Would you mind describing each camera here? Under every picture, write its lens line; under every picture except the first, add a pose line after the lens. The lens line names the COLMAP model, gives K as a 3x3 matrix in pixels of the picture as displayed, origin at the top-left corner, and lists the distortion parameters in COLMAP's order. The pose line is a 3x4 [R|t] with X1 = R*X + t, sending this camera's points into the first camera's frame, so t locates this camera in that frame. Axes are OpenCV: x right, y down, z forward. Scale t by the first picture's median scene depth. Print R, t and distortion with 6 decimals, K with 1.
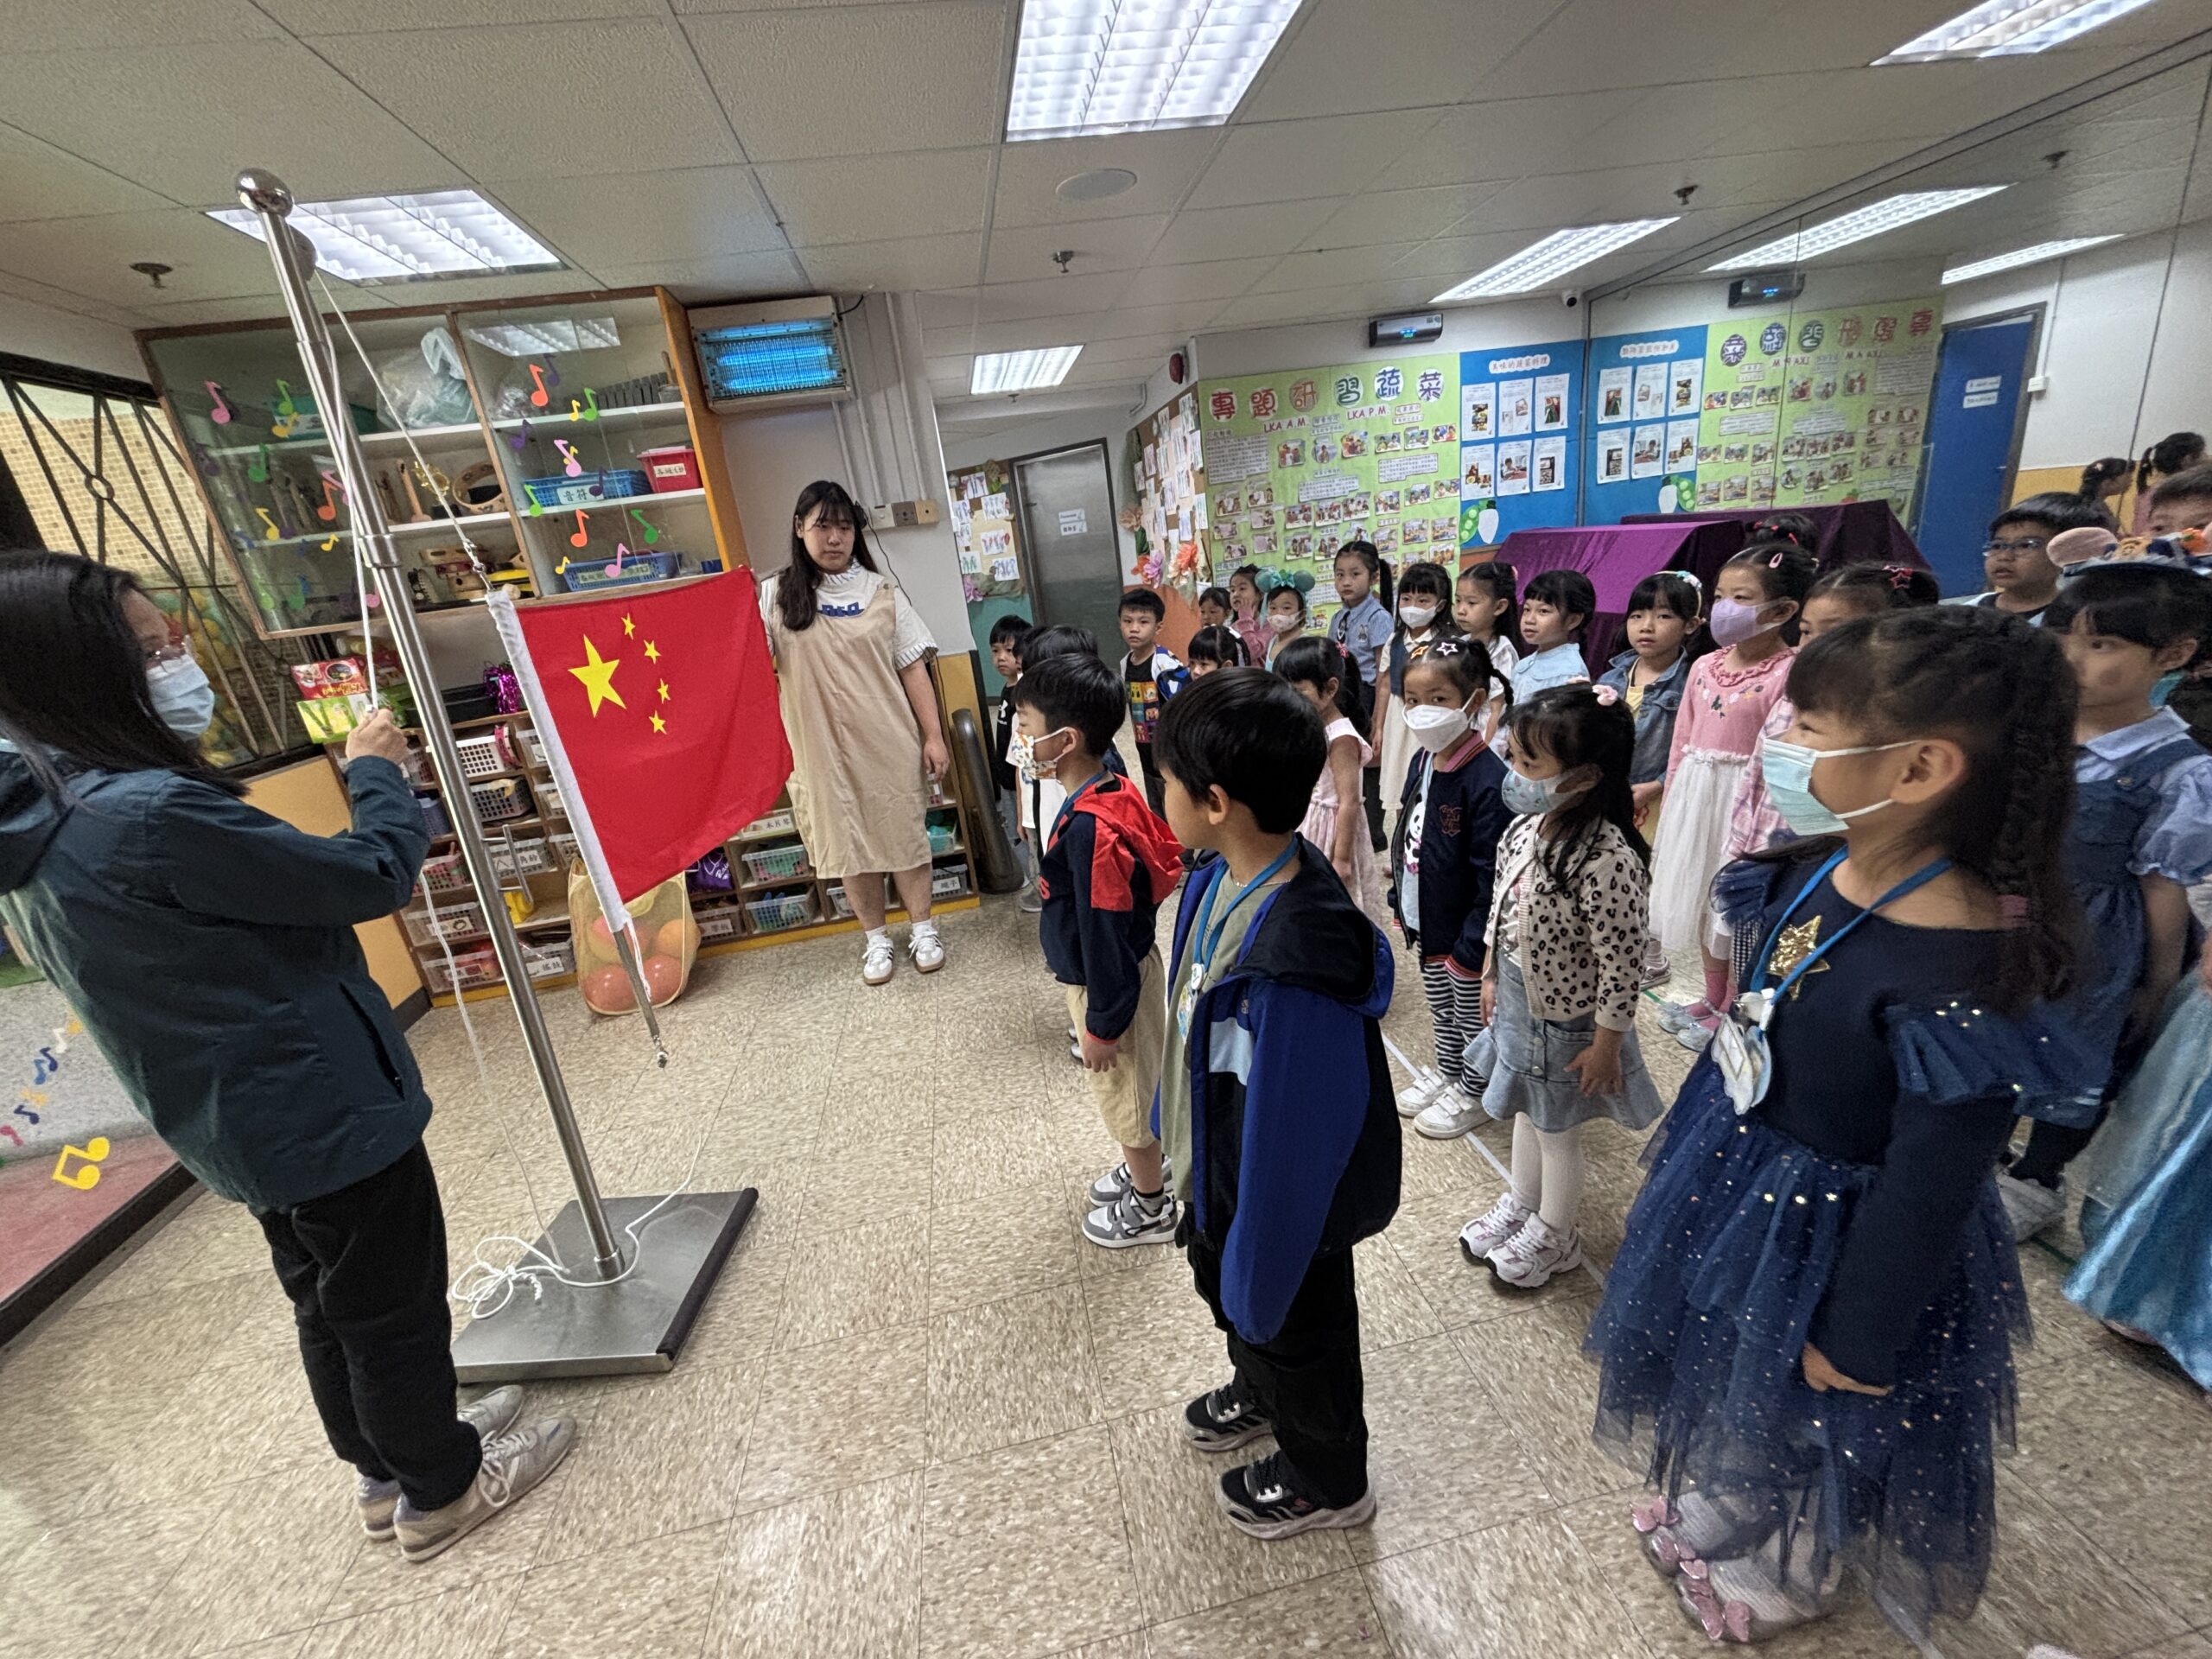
lens RADIAL K [[893.3, 0, 1101.1], [0, 893.3, 831.3], [0, 0, 1]] dist [-0.002828, 0.002029]
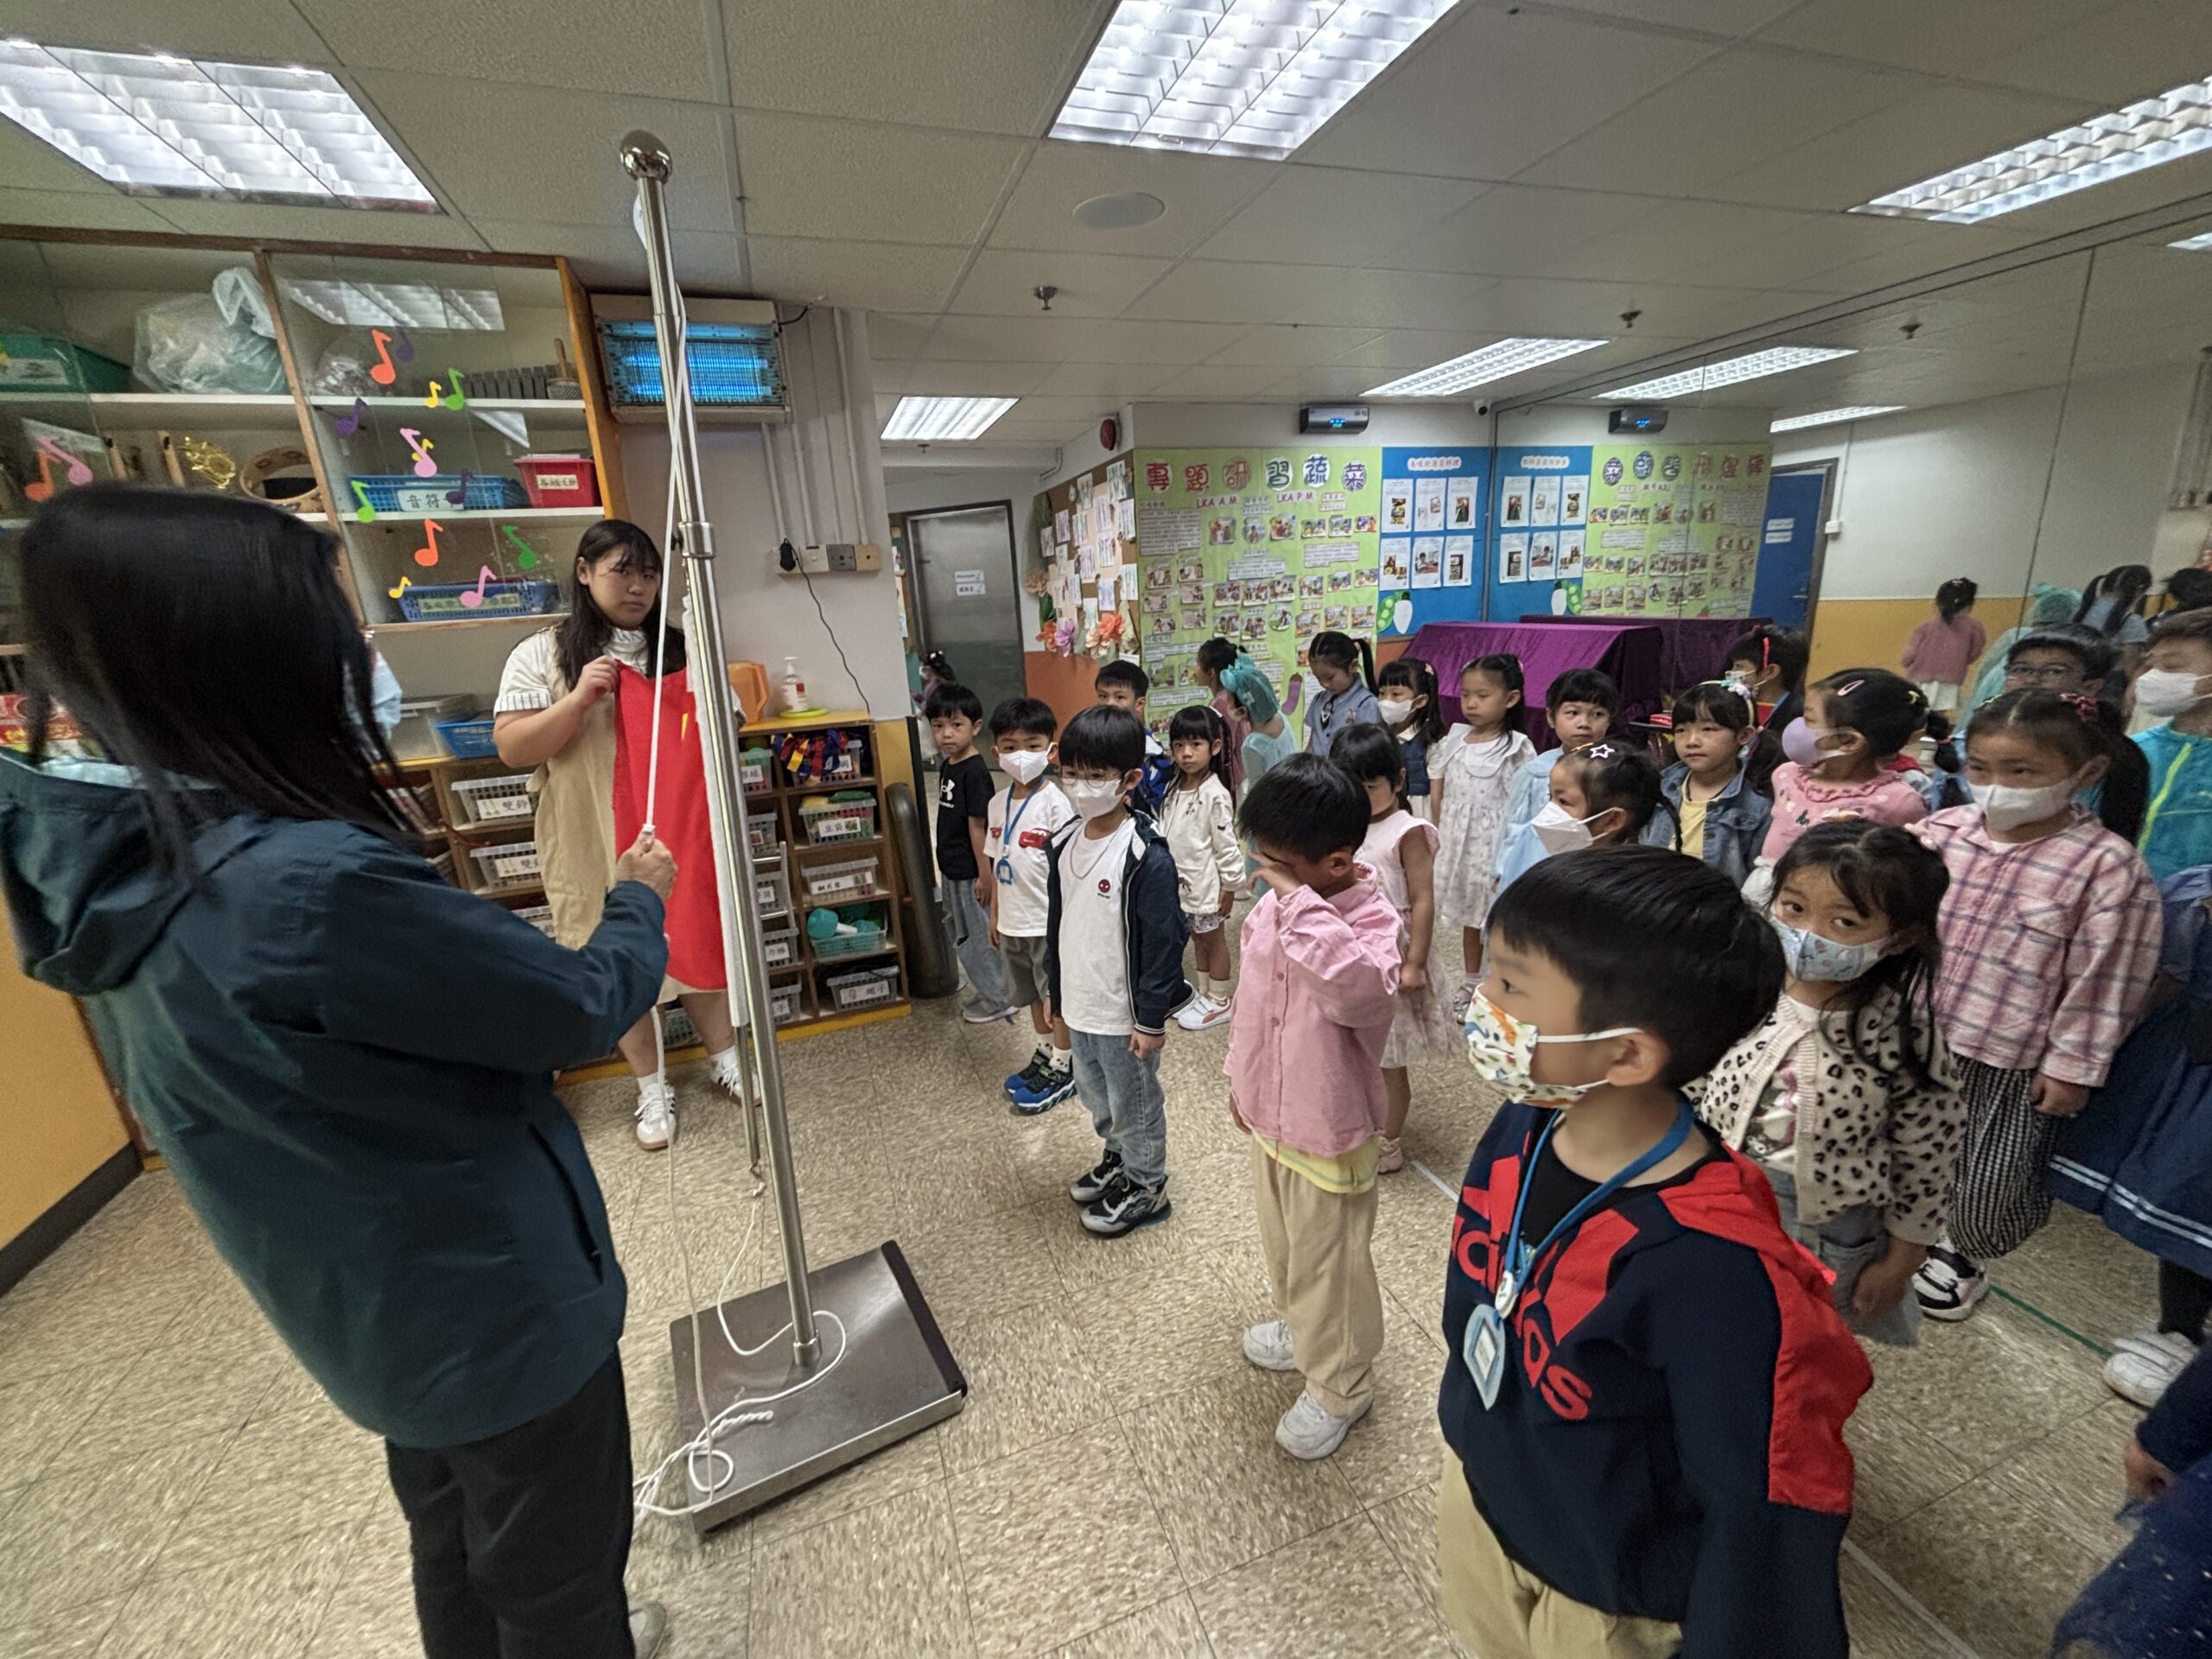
lens RADIAL K [[907.2, 0, 1122.0], [0, 907.2, 835.2], [0, 0, 1]] dist [0.001647, 0.000935]
pose [[0.983326, 0.022907, 0.180402, -0.066872], [-0.010023, 0.997353, -0.072012, -0.018272], [-0.181574, 0.069003, 0.980953, 0.069620]]
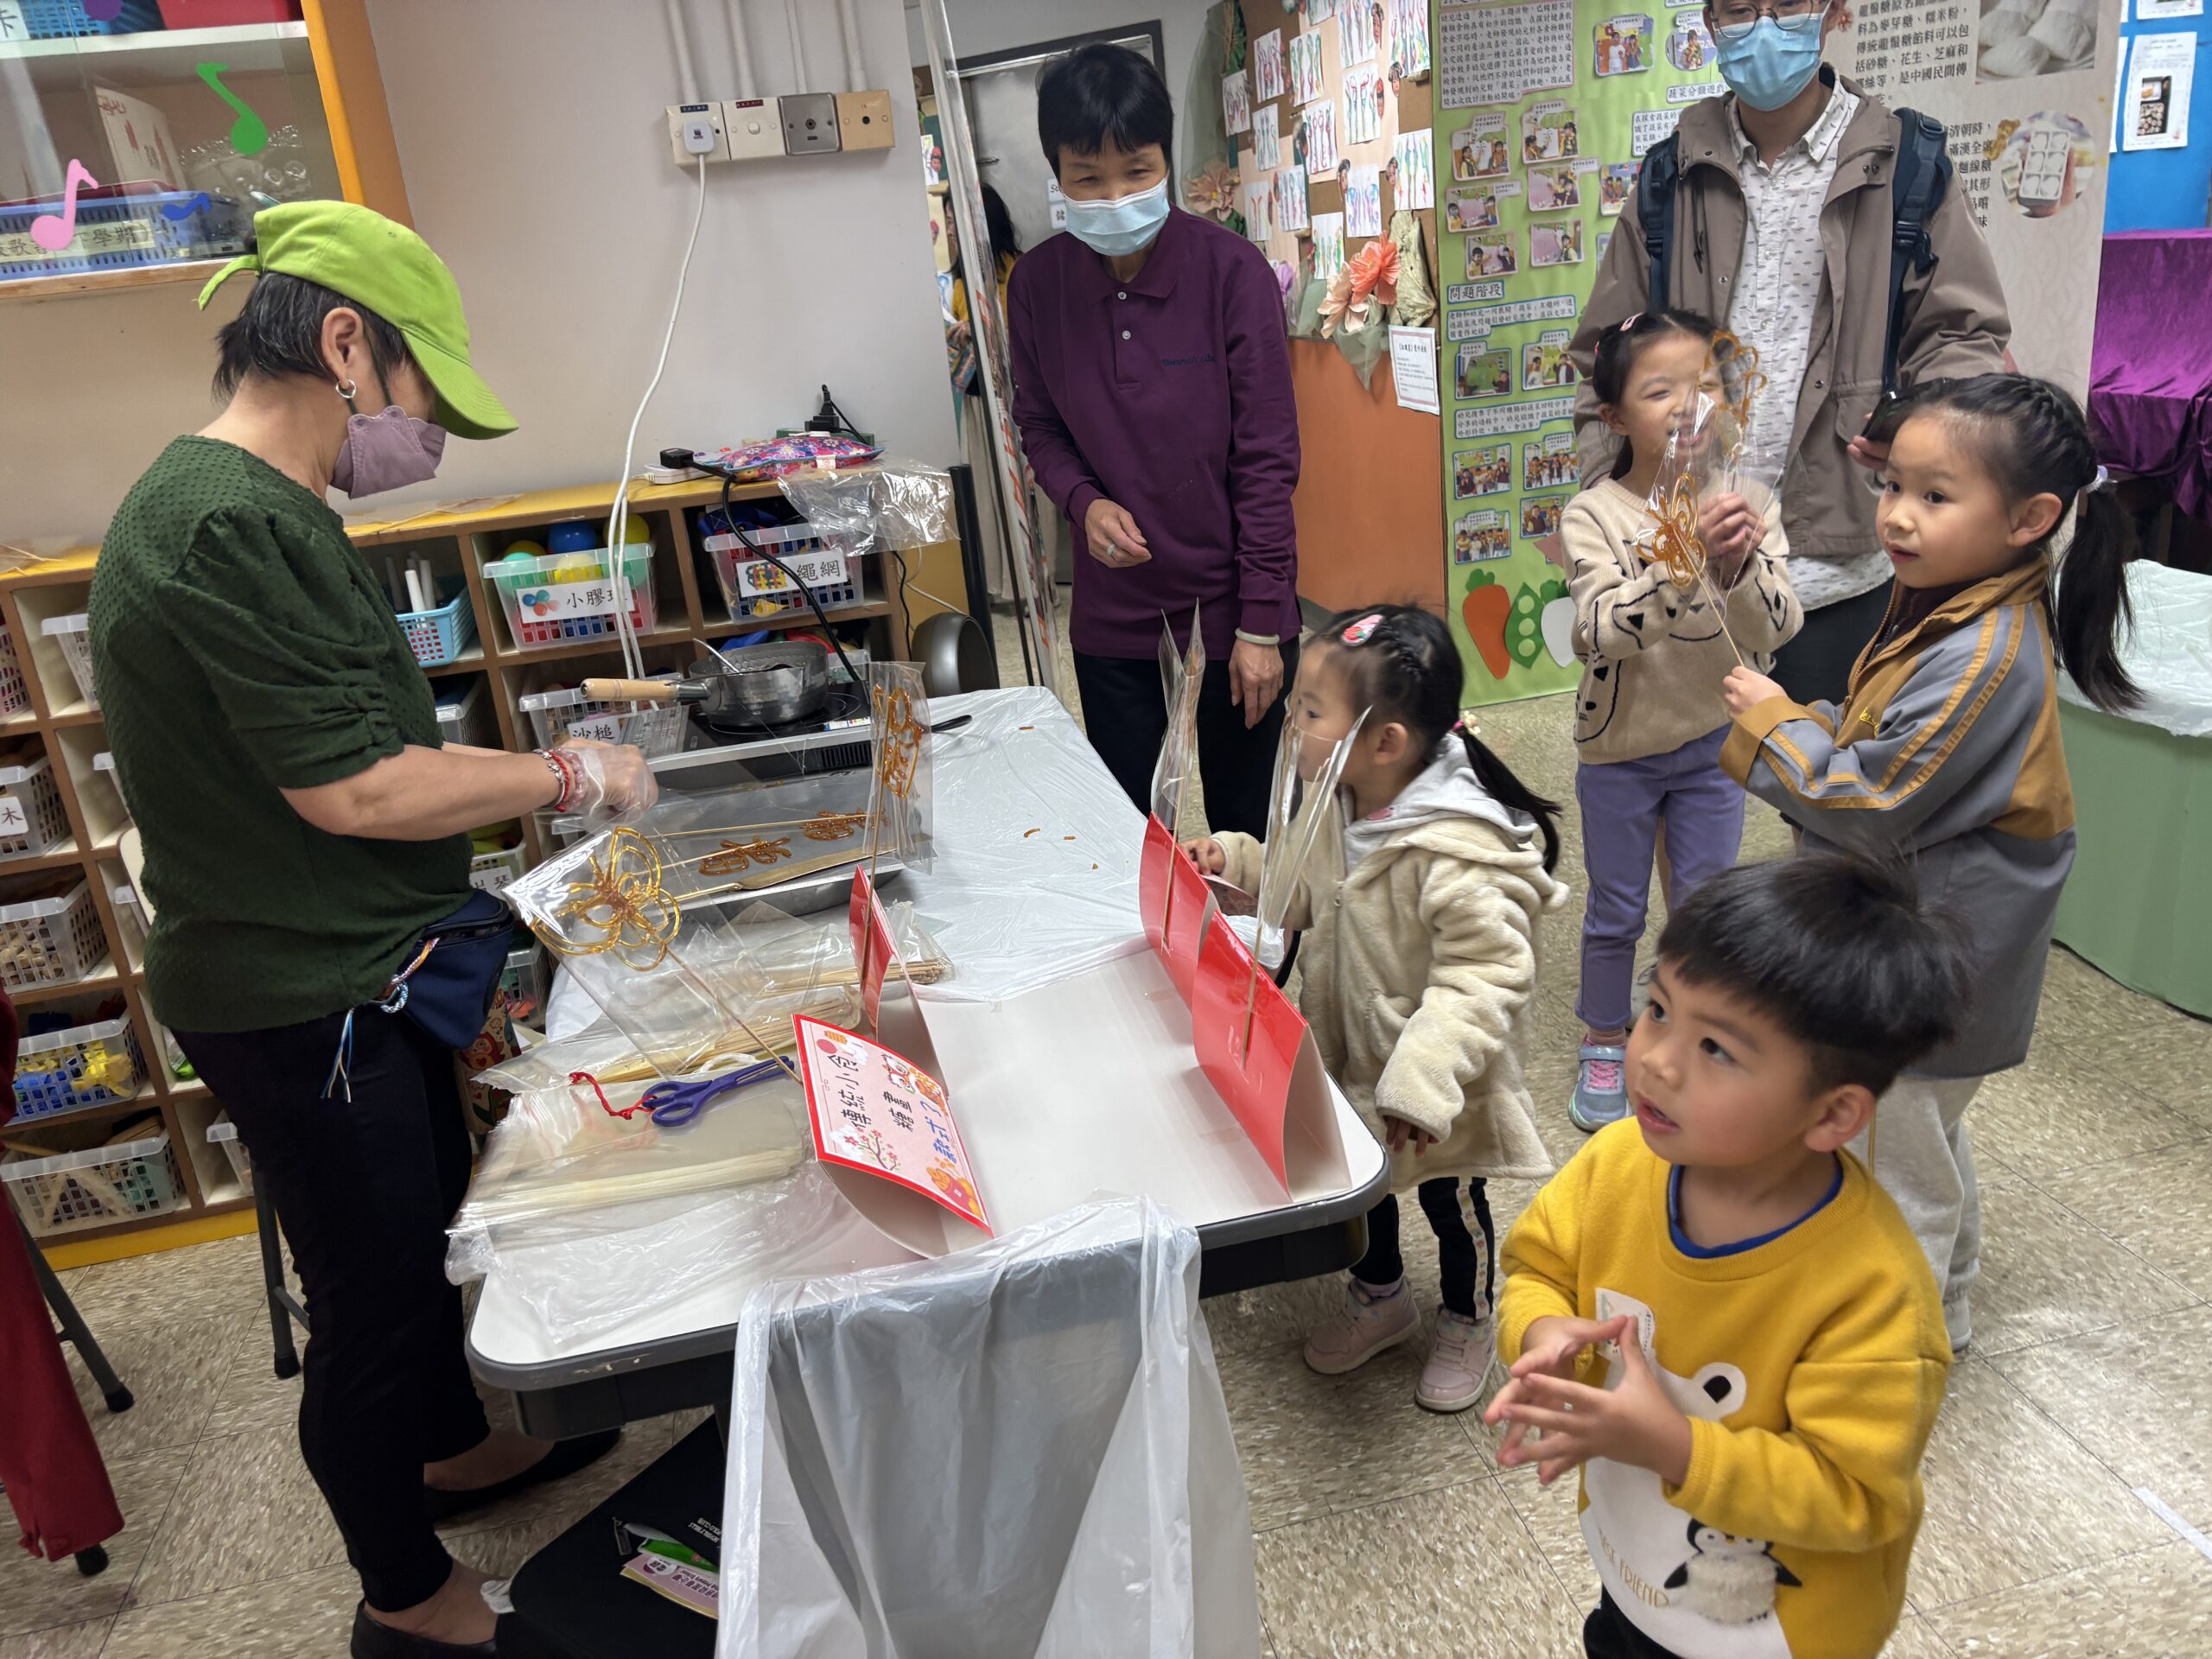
lens RADIAL K [[1729.4, 0, 1106.0], [0, 1729.4, 829.5], [0, 0, 1]] dist [-0.007158, 0.000814]
pose [[0.999351, 0.016377, 0.032091, -0.067519], [-0.016474, 0.999860, 0.002756, -0.027919], [-0.032041, -0.003283, 0.999481, 0.141952]]
